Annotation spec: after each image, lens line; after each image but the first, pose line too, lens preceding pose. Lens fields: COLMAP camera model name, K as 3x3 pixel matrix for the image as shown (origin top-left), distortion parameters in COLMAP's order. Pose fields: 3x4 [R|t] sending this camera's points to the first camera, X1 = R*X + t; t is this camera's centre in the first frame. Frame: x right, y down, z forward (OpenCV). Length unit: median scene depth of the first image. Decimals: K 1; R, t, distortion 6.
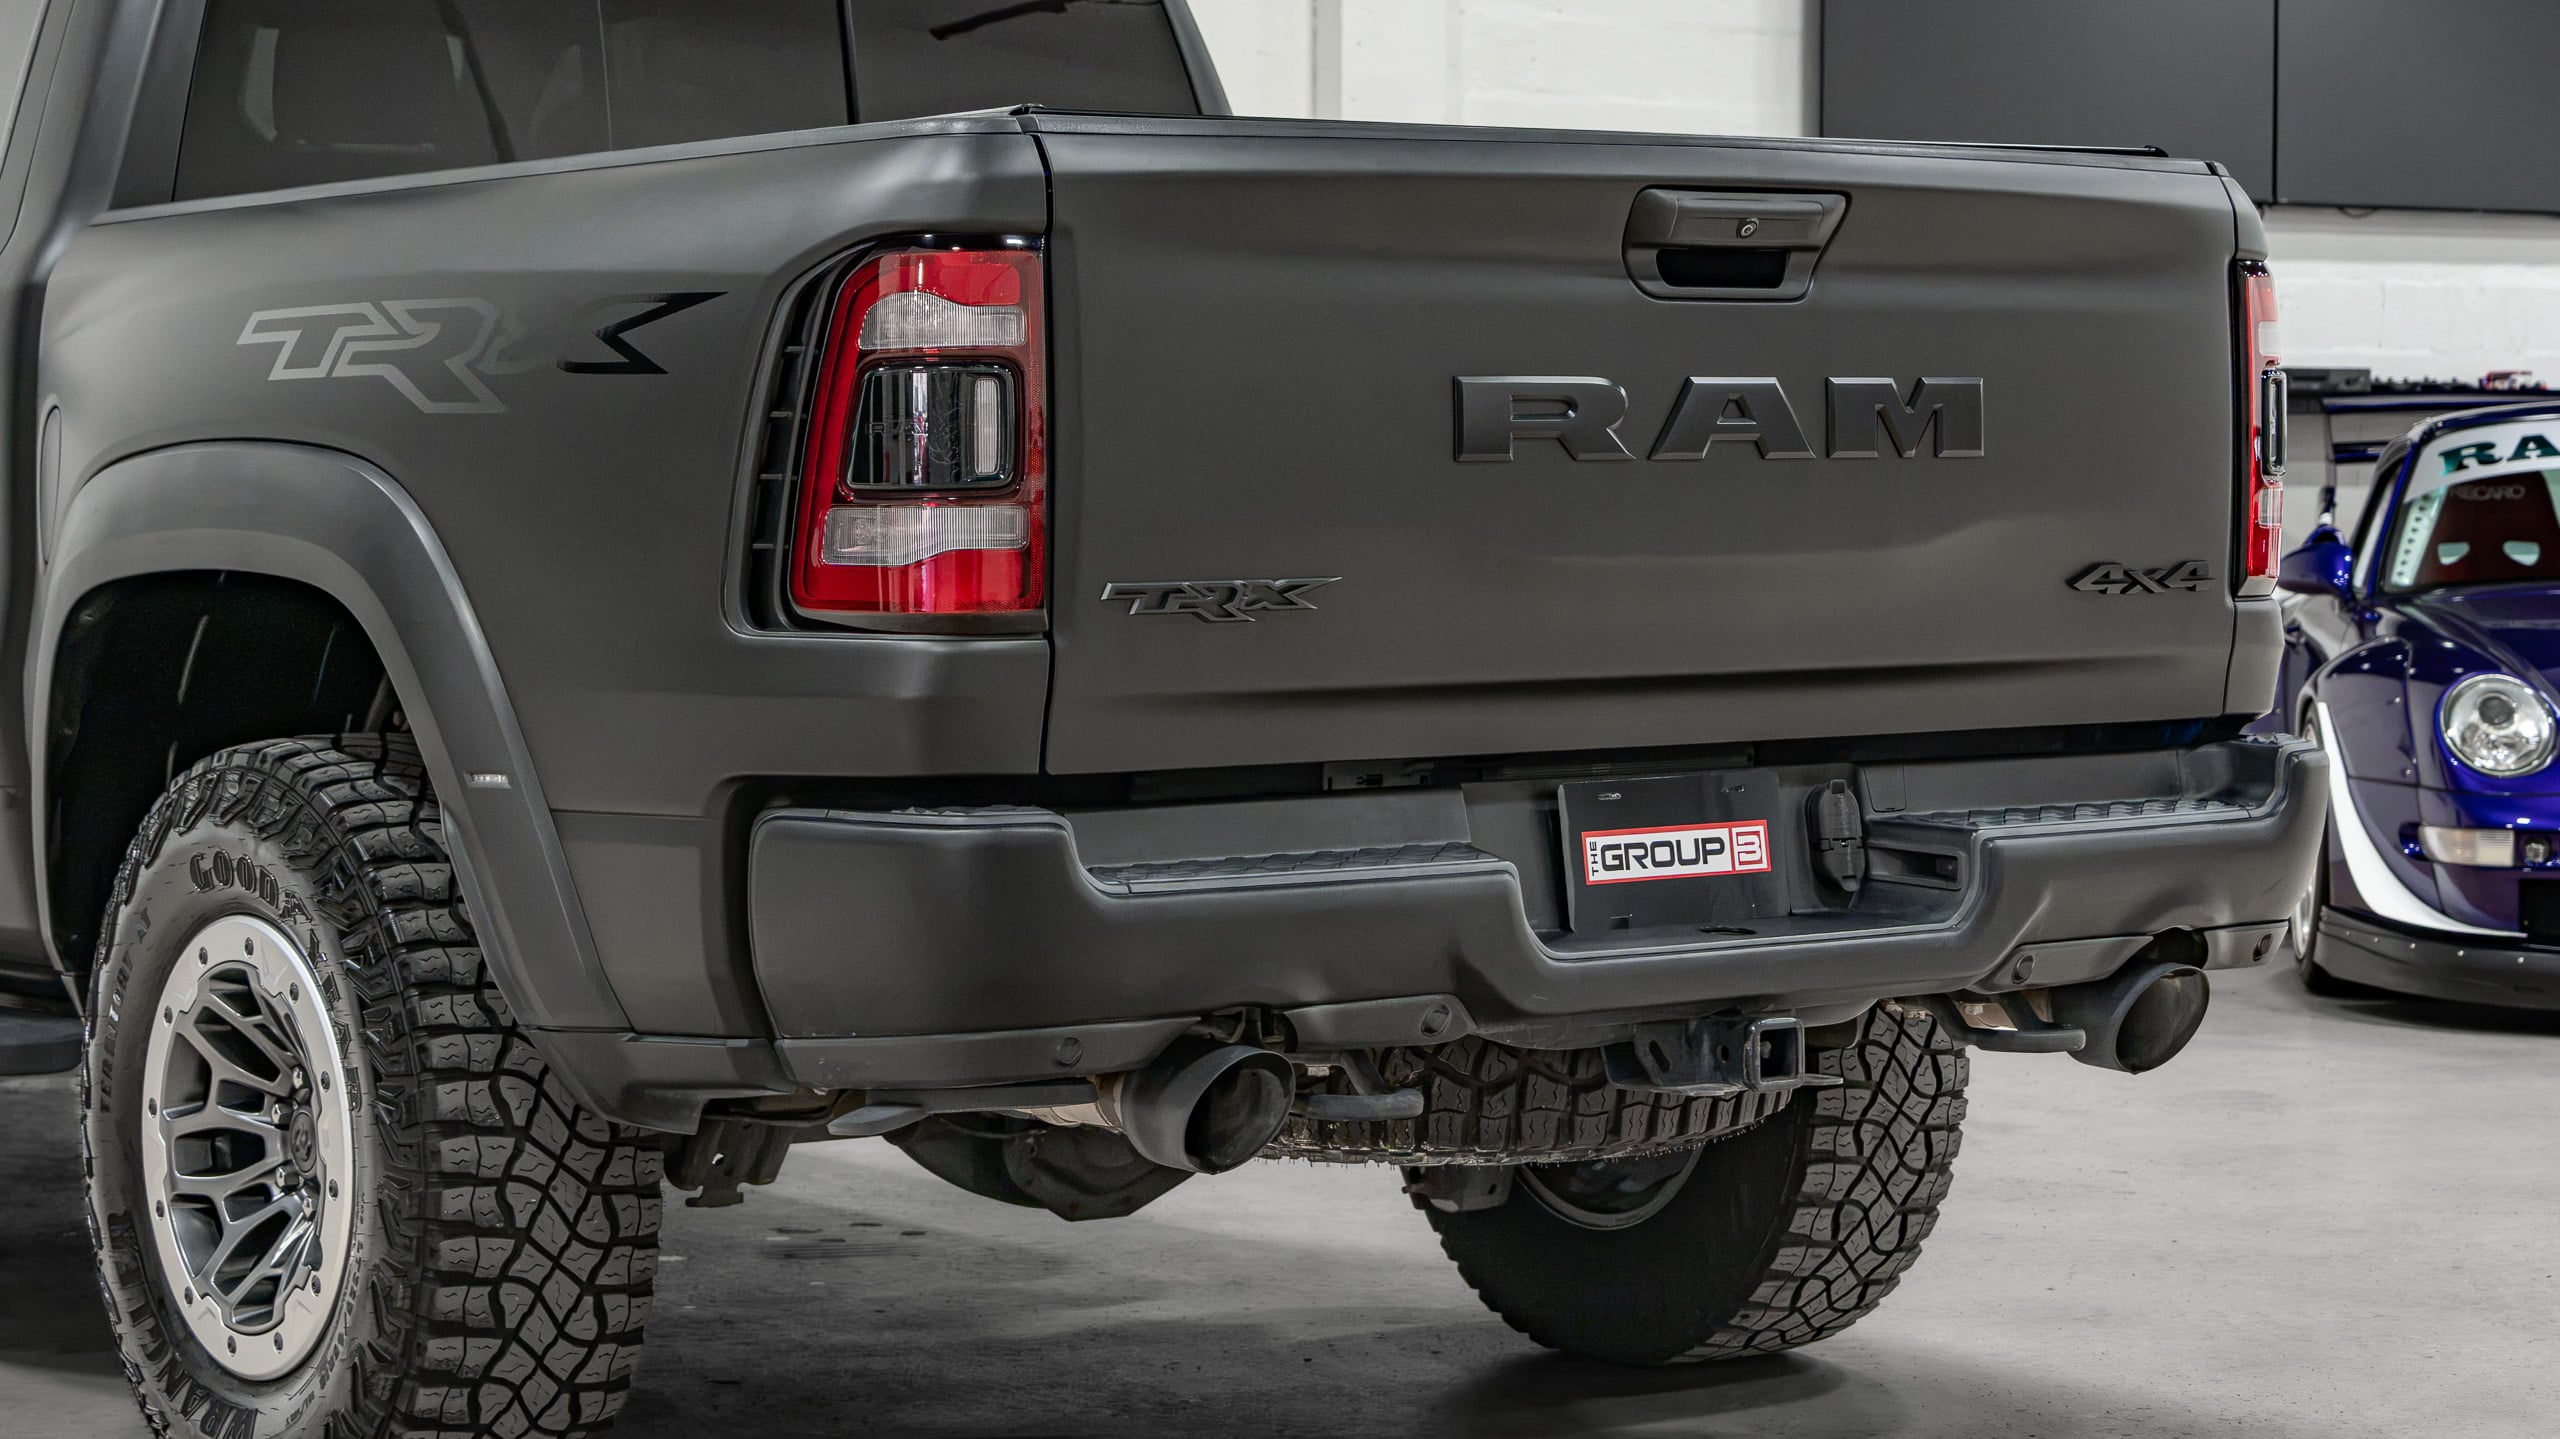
lens RADIAL K [[5665.5, 0, 1460.6], [0, 5665.5, 575.2], [0, 0, 1]] dist [0.018466, 0.000000]
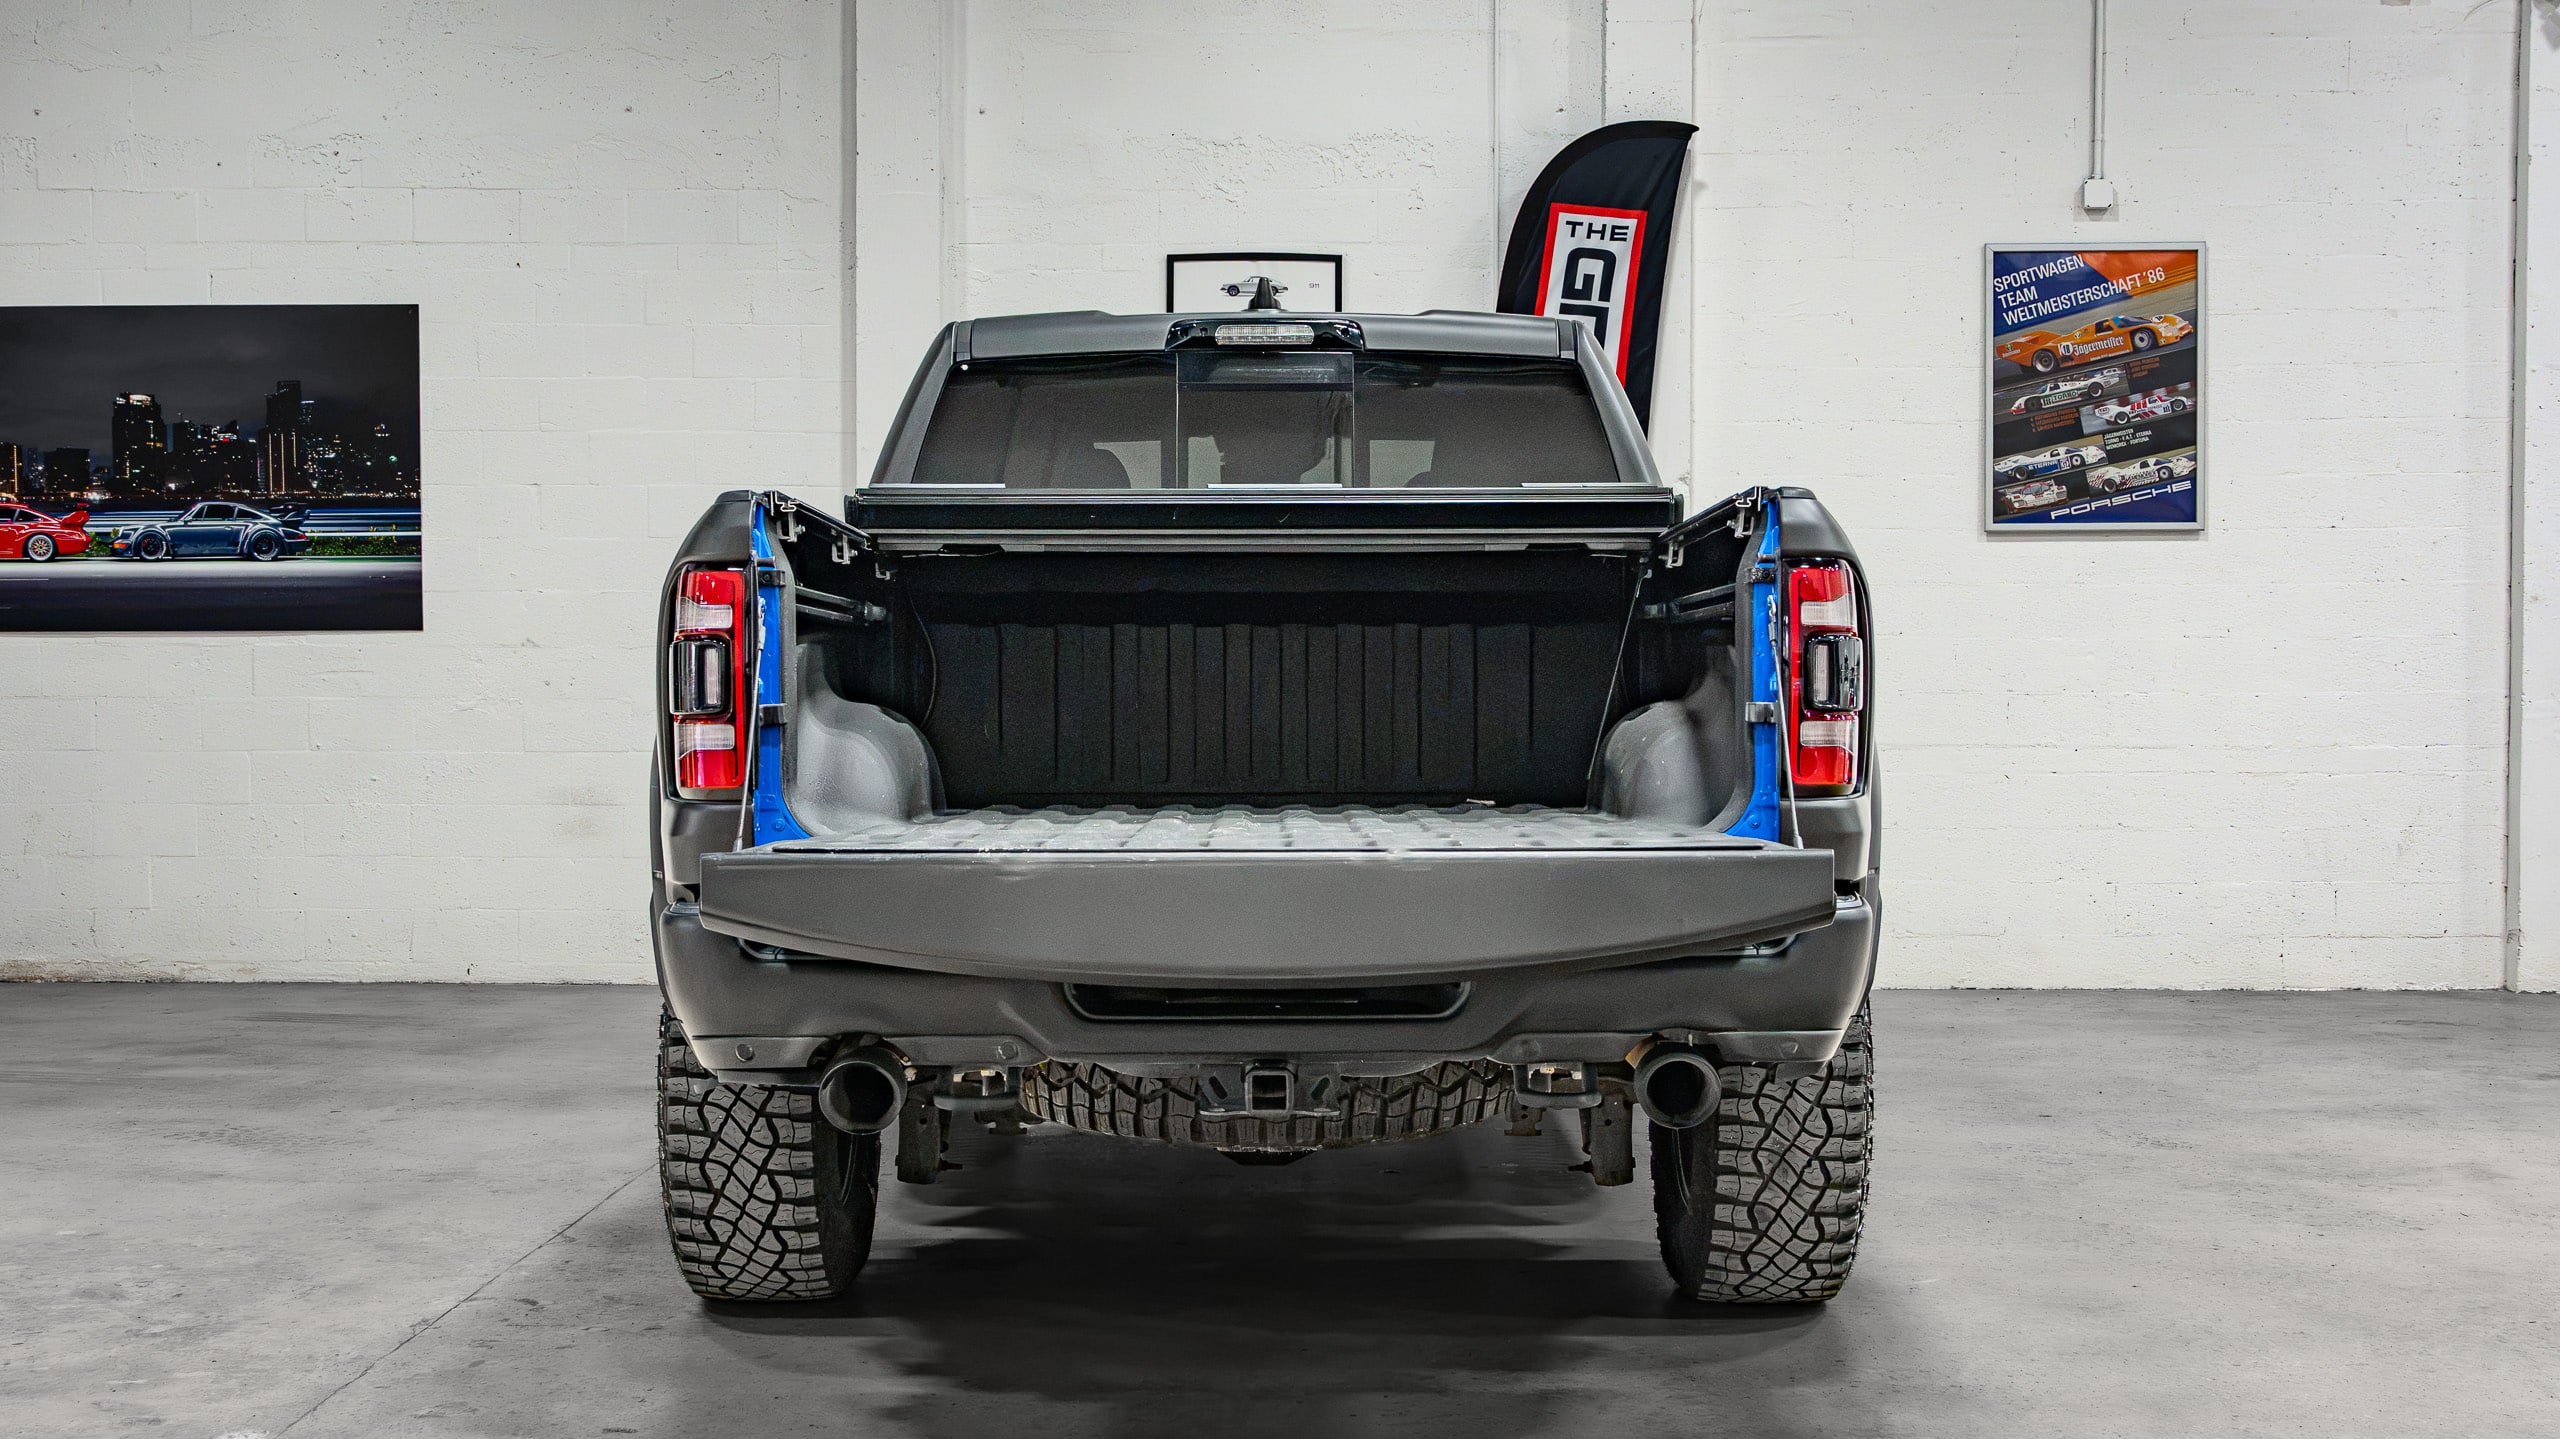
lens RADIAL K [[3293.5, 0, 1242.1], [0, 3293.5, 758.5], [0, 0, 1]] dist [0.000055, 0.000000]
pose [[0.785896, 0.017383, -0.618114, 0.555639], [-0.015519, 0.999844, 0.008387, -0.010566], [0.618164, 0.003001, 0.786044, 0.284659]]
